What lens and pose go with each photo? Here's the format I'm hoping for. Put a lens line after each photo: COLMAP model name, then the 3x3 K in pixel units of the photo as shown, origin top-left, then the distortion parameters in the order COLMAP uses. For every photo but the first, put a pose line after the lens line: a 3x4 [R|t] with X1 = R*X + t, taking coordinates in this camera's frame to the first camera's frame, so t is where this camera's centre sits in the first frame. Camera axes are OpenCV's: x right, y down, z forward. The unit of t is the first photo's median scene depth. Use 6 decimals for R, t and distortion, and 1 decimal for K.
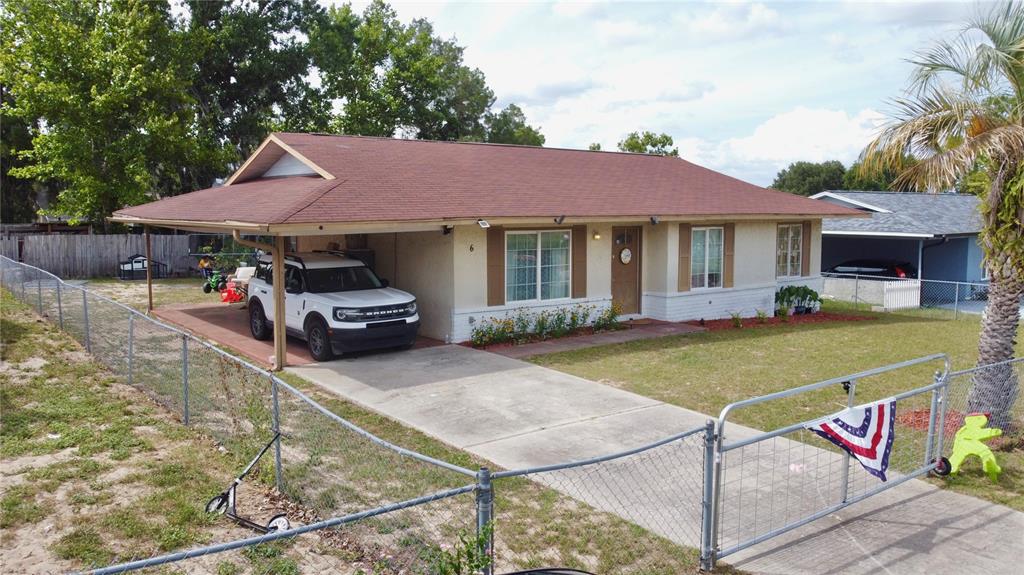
lens RADIAL K [[799.9, 0, 512.0], [0, 799.9, 287.5], [0, 0, 1]] dist [-0.032457, 0.004240]
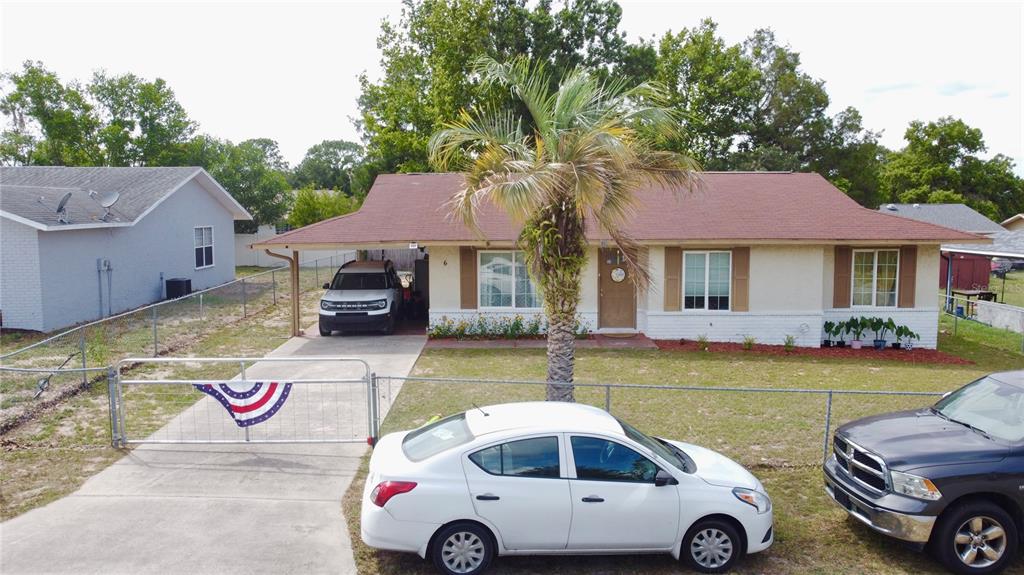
lens RADIAL K [[799.9, 0, 512.0], [0, 799.9, 287.5], [0, 0, 1]] dist [-0.032457, 0.004240]
pose [[0.798532, 0.059068, -0.599048, 0.677774], [-0.060587, 0.998007, 0.017644, -0.032330], [0.598896, 0.022205, 0.800519, 0.026079]]
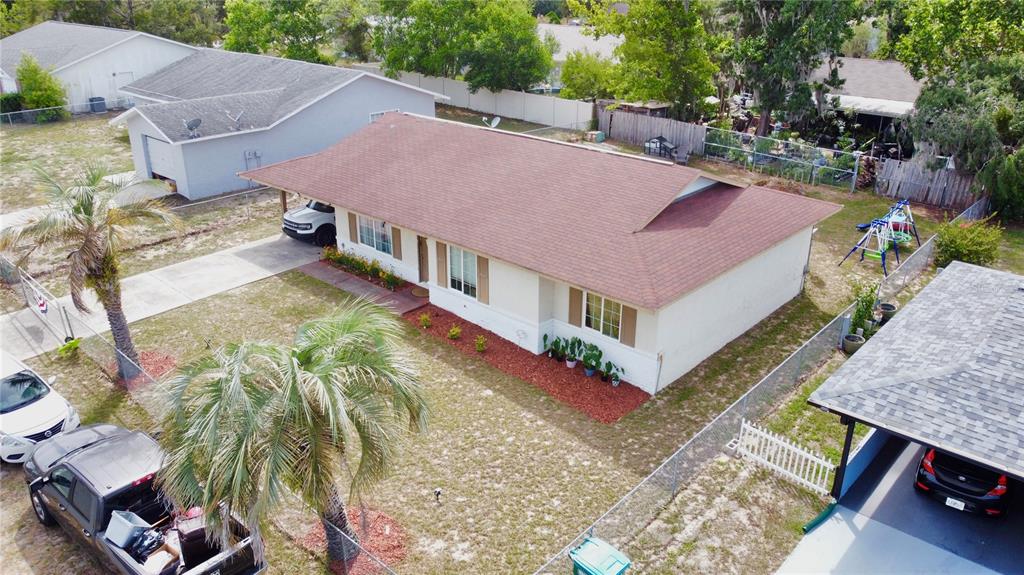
lens RADIAL K [[799.9, 0, 512.0], [0, 799.9, 287.5], [0, 0, 1]] dist [-0.032457, 0.004240]
pose [[0.164247, 0.380987, -0.909875, 1.384000], [-0.106790, 0.923848, 0.367560, -0.470231], [0.980622, 0.036795, 0.192425, 0.865932]]
